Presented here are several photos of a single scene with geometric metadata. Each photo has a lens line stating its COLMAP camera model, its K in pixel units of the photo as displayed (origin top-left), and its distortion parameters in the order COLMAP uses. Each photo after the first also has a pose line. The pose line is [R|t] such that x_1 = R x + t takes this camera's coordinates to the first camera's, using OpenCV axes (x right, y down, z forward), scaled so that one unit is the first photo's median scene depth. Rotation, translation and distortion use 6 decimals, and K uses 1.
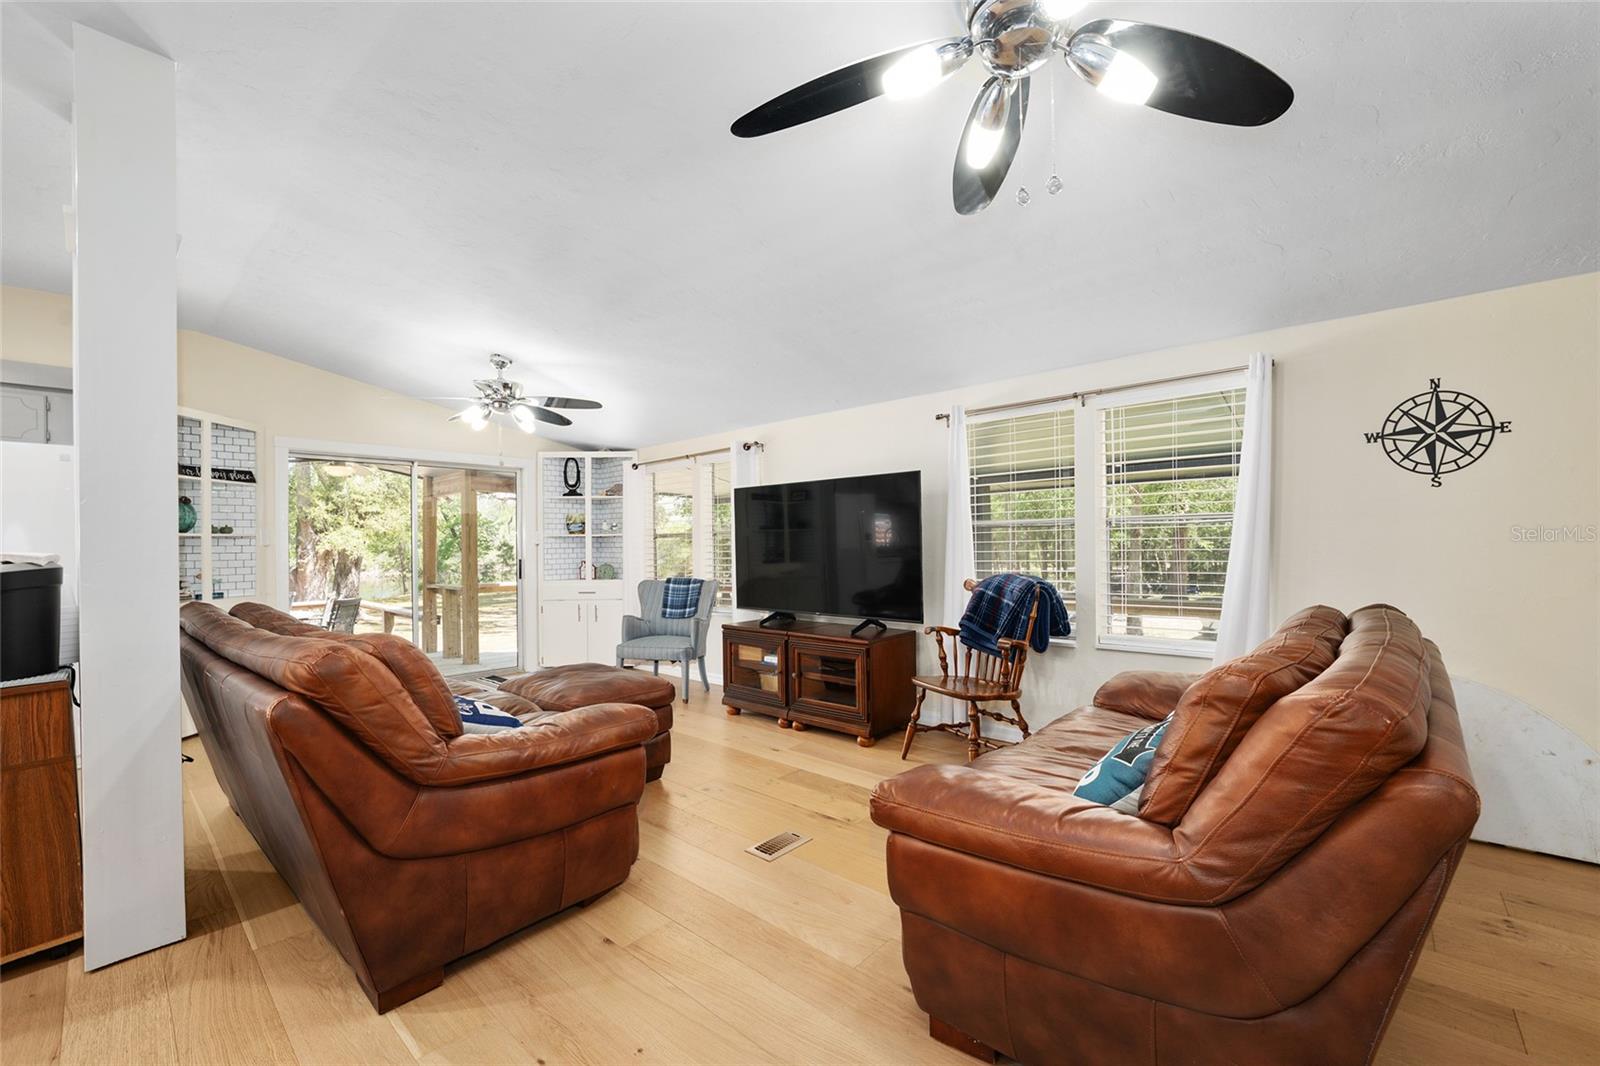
lens RADIAL K [[649.0, 0, 807.0], [0, 649.0, 536.5], [0, 0, 1]] dist [-0.025374, 0.002769]
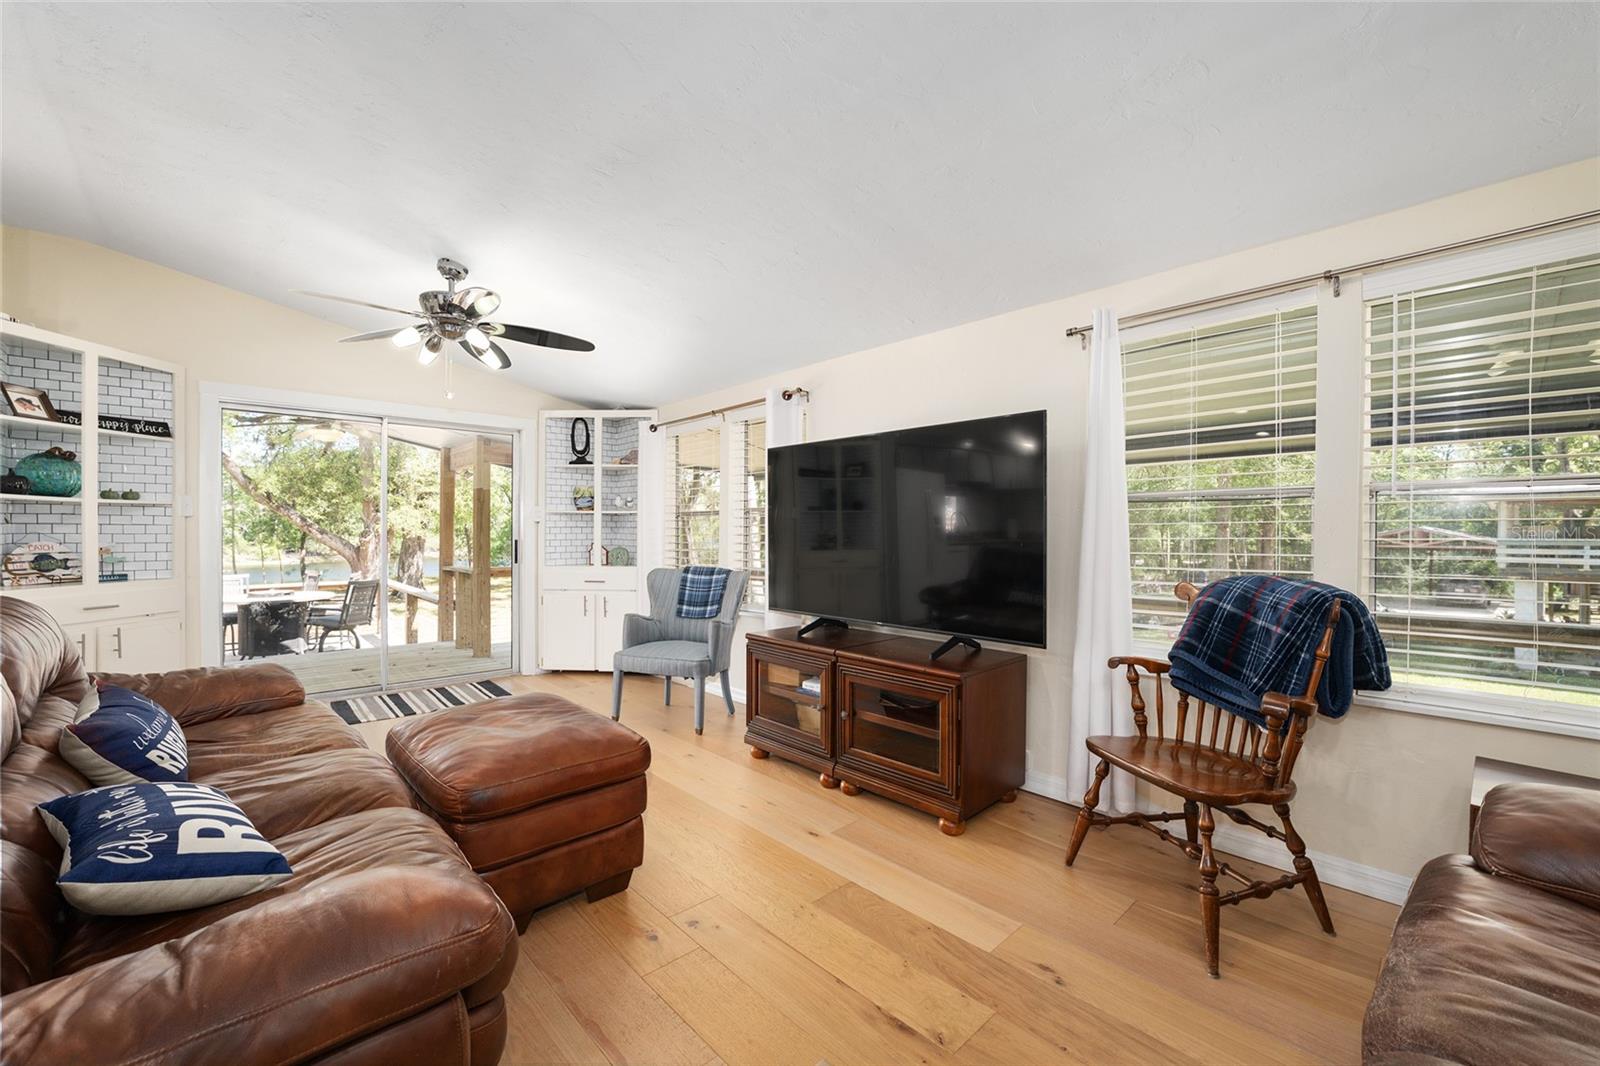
lens RADIAL K [[649.0, 0, 805.6], [0, 649.0, 533.1], [0, 0, 1]] dist [-0.025374, 0.002769]
pose [[0.995953, 0.016812, -0.088288, -0.002853], [-0.015517, 0.999762, 0.015324, 0.012100], [0.088525, -0.013892, 0.995977, 0.305664]]
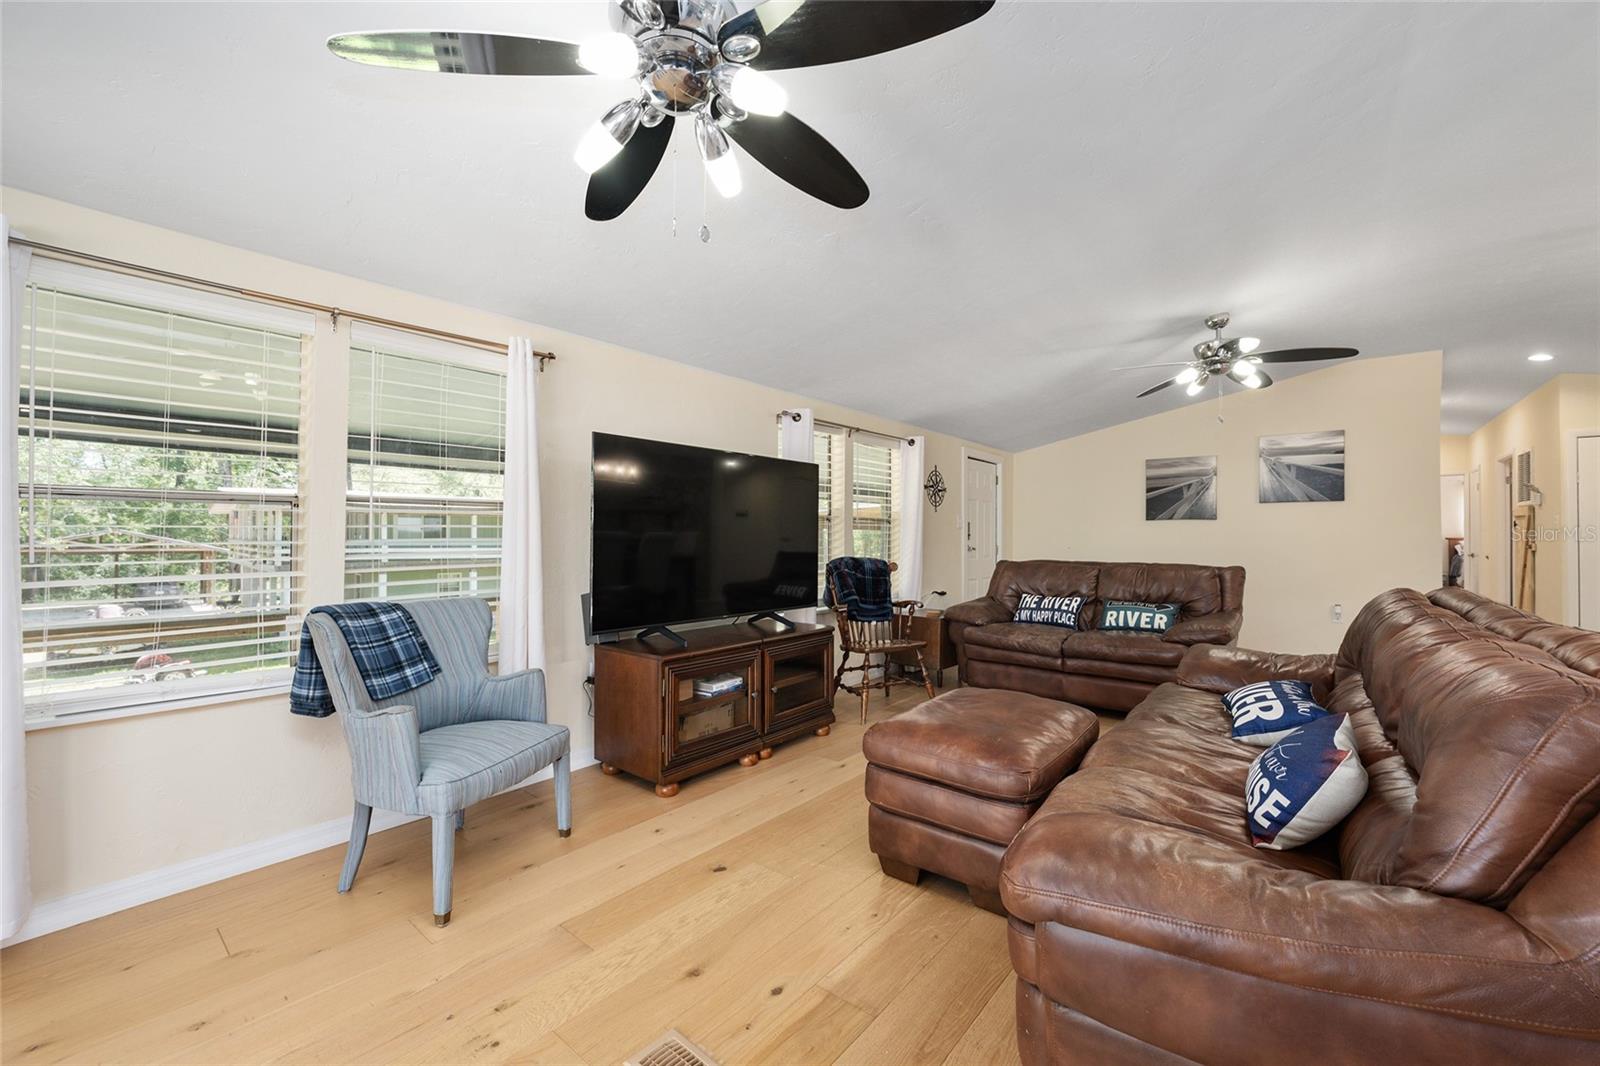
lens RADIAL K [[649.0, 0, 804.2], [0, 649.0, 529.3], [0, 0, 1]] dist [-0.025374, 0.002769]
pose [[-0.053783, 0.023988, 0.998264, -0.791776], [-0.016000, 0.999562, -0.024881, 0.033825], [-0.998424, -0.017311, -0.053375, 0.963962]]
